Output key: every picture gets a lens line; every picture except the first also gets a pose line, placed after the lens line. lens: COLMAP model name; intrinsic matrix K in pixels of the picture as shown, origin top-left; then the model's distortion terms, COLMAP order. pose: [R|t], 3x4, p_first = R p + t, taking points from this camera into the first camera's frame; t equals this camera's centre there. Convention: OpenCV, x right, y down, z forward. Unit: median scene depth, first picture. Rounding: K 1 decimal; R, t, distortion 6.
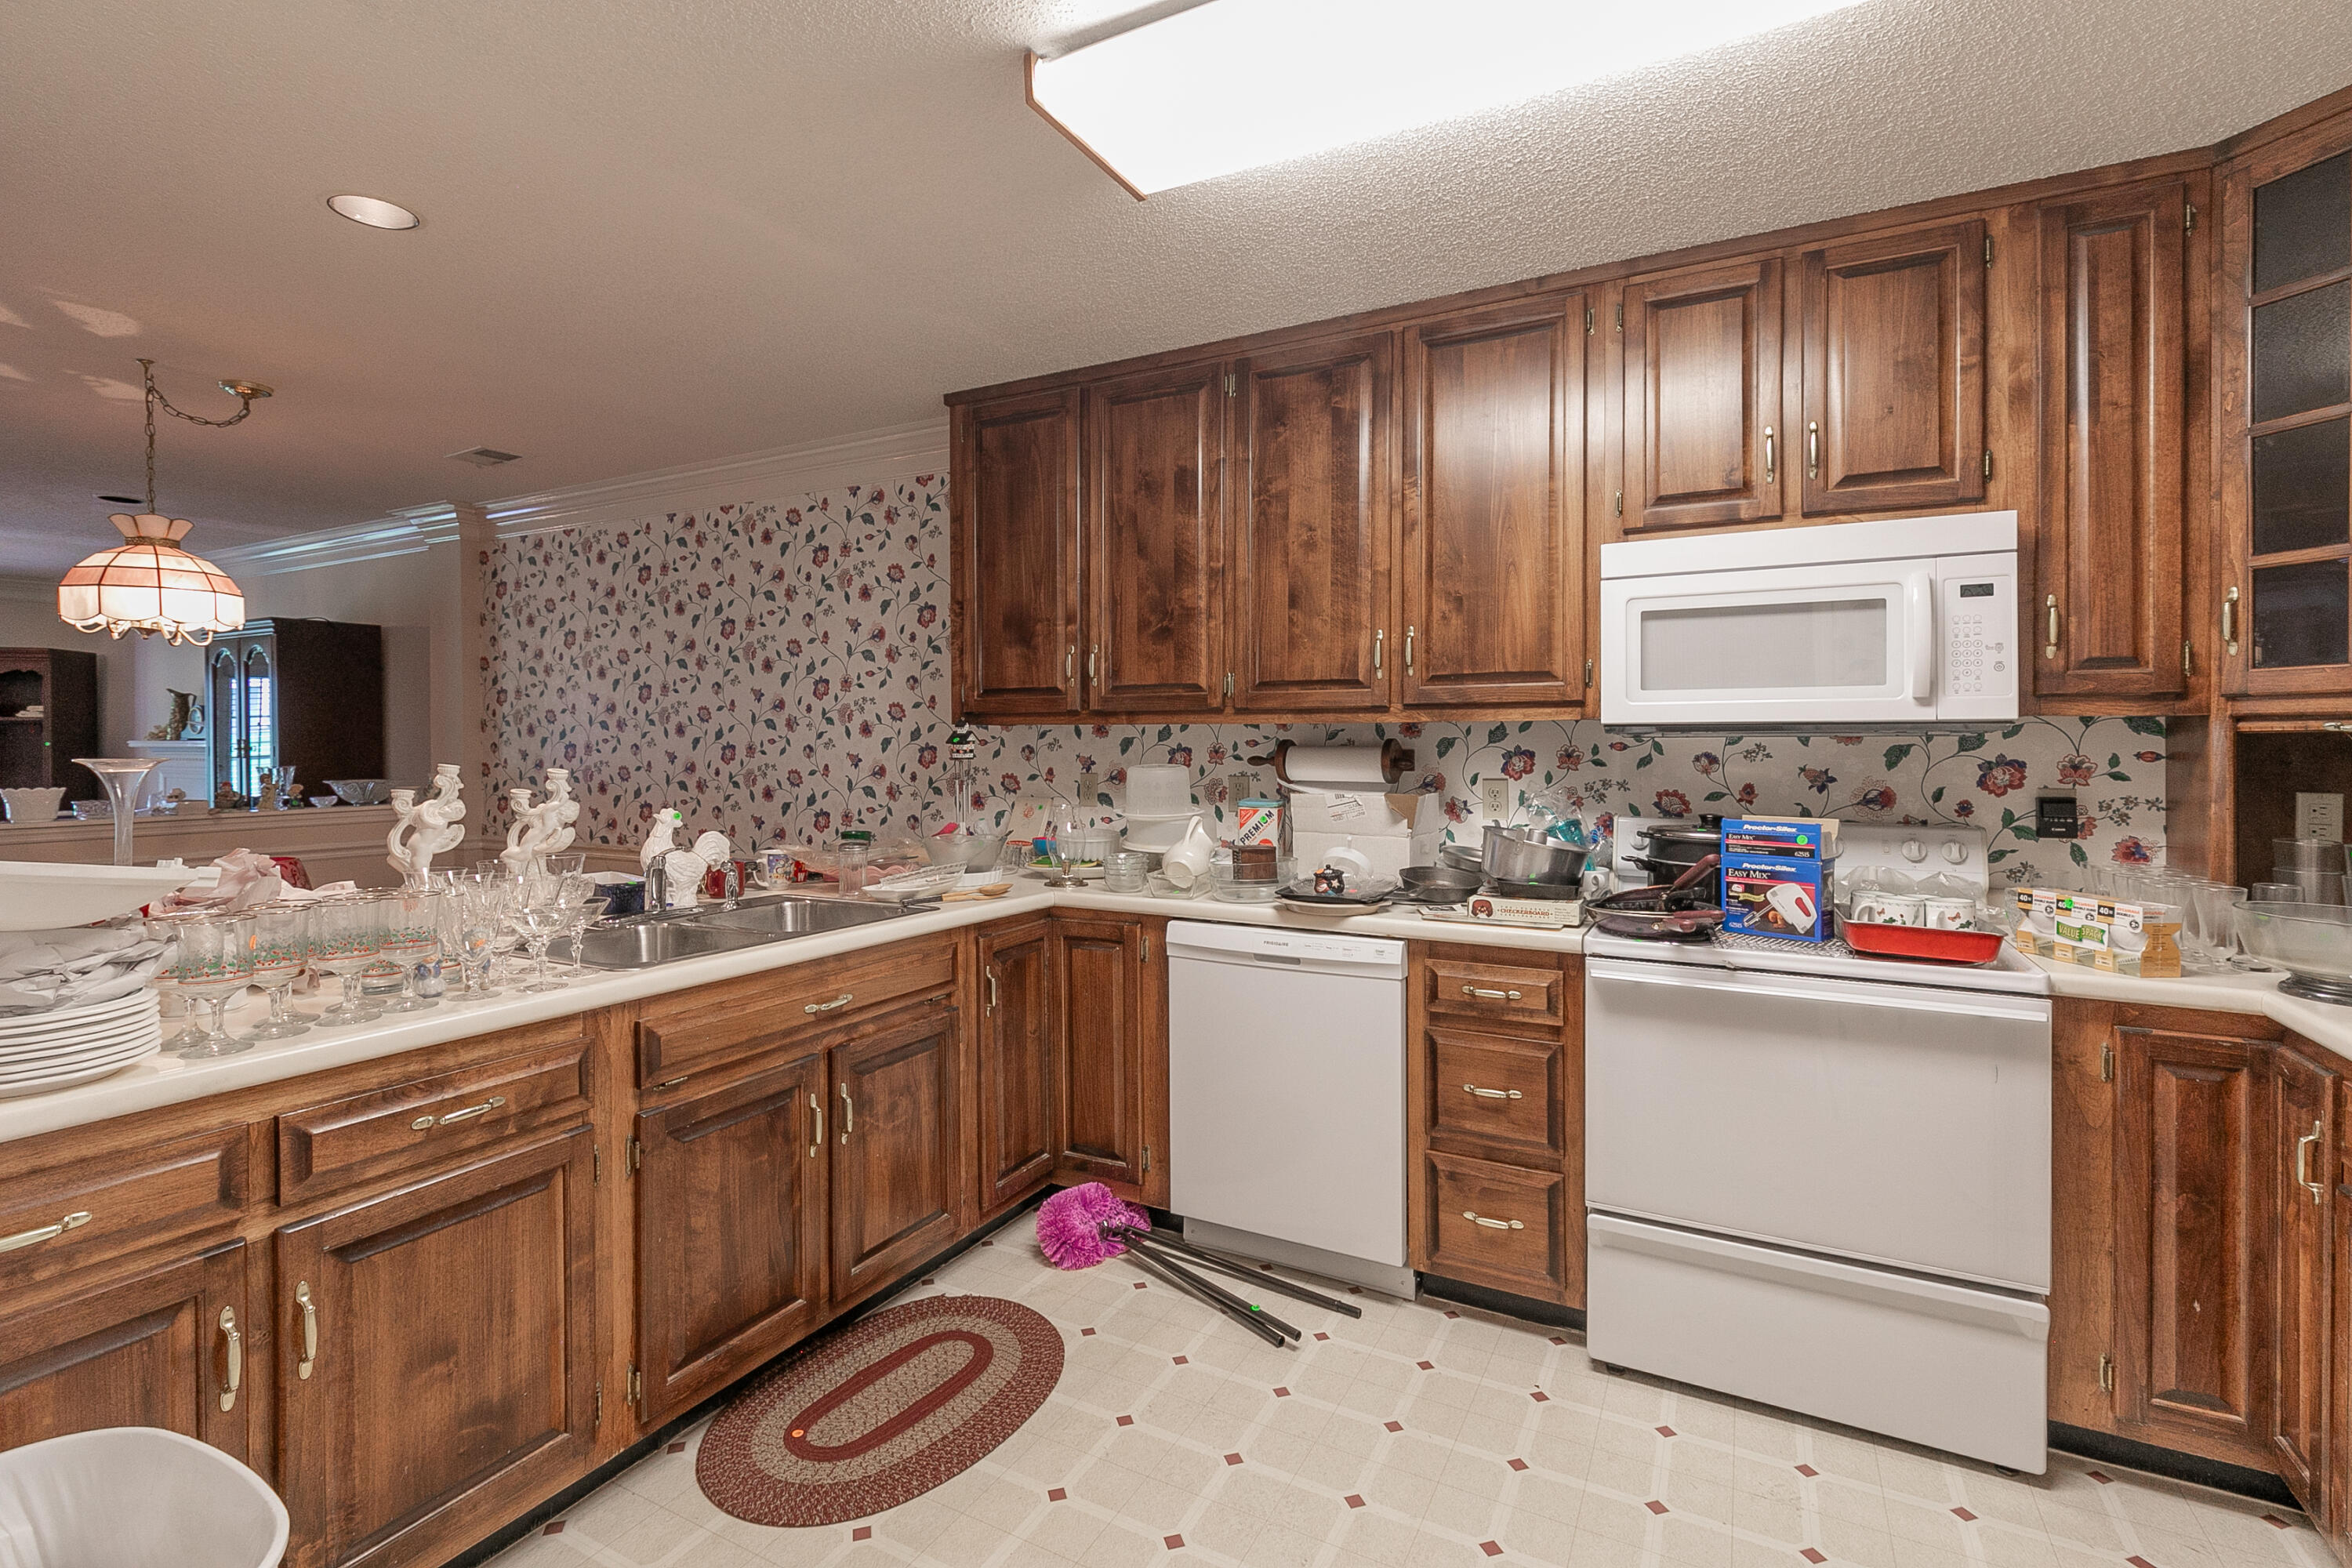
lens RADIAL K [[1065.0, 0, 1169.2], [0, 1065.0, 750.3], [0, 0, 1]] dist [0.006990, -0.002942]
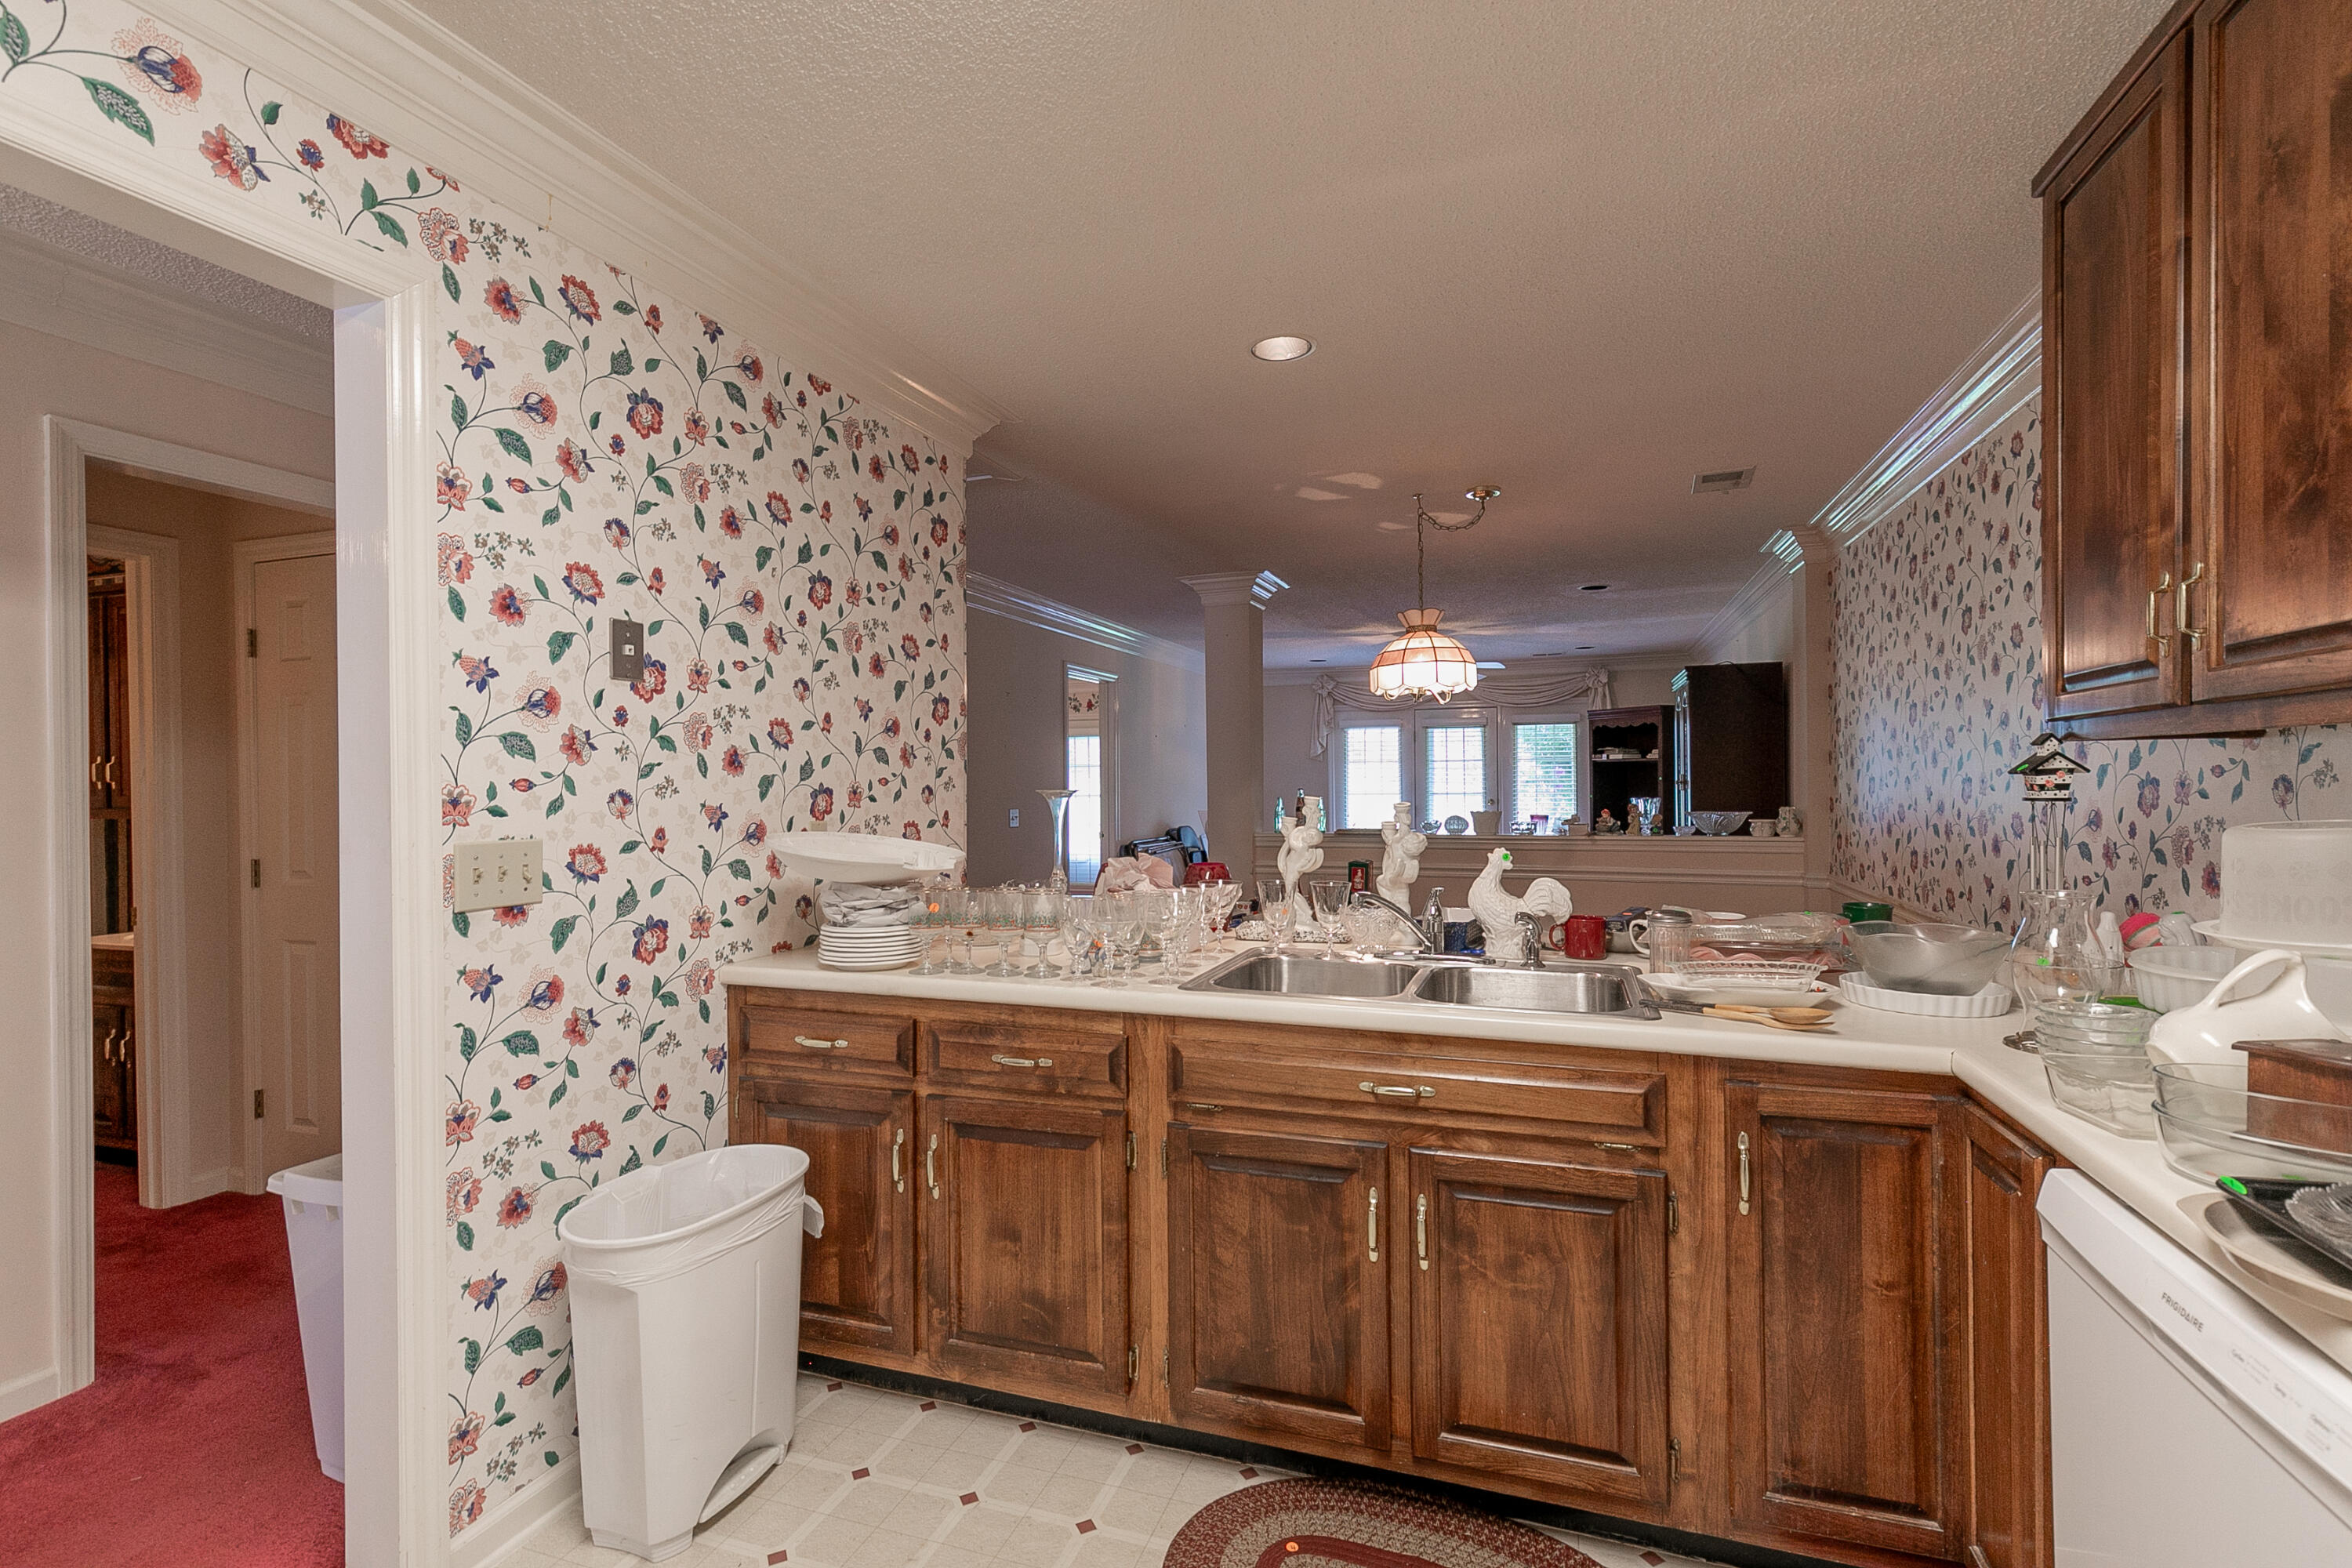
lens RADIAL K [[1065.0, 0, 1175.6], [0, 1065.0, 795.4], [0, 0, 1]] dist [0.006990, -0.002942]
pose [[0.170432, 0.011106, -0.985307, 0.491782], [0.000034, 0.999936, 0.011276, -0.001102], [0.985370, -0.001955, 0.170420, 0.723627]]
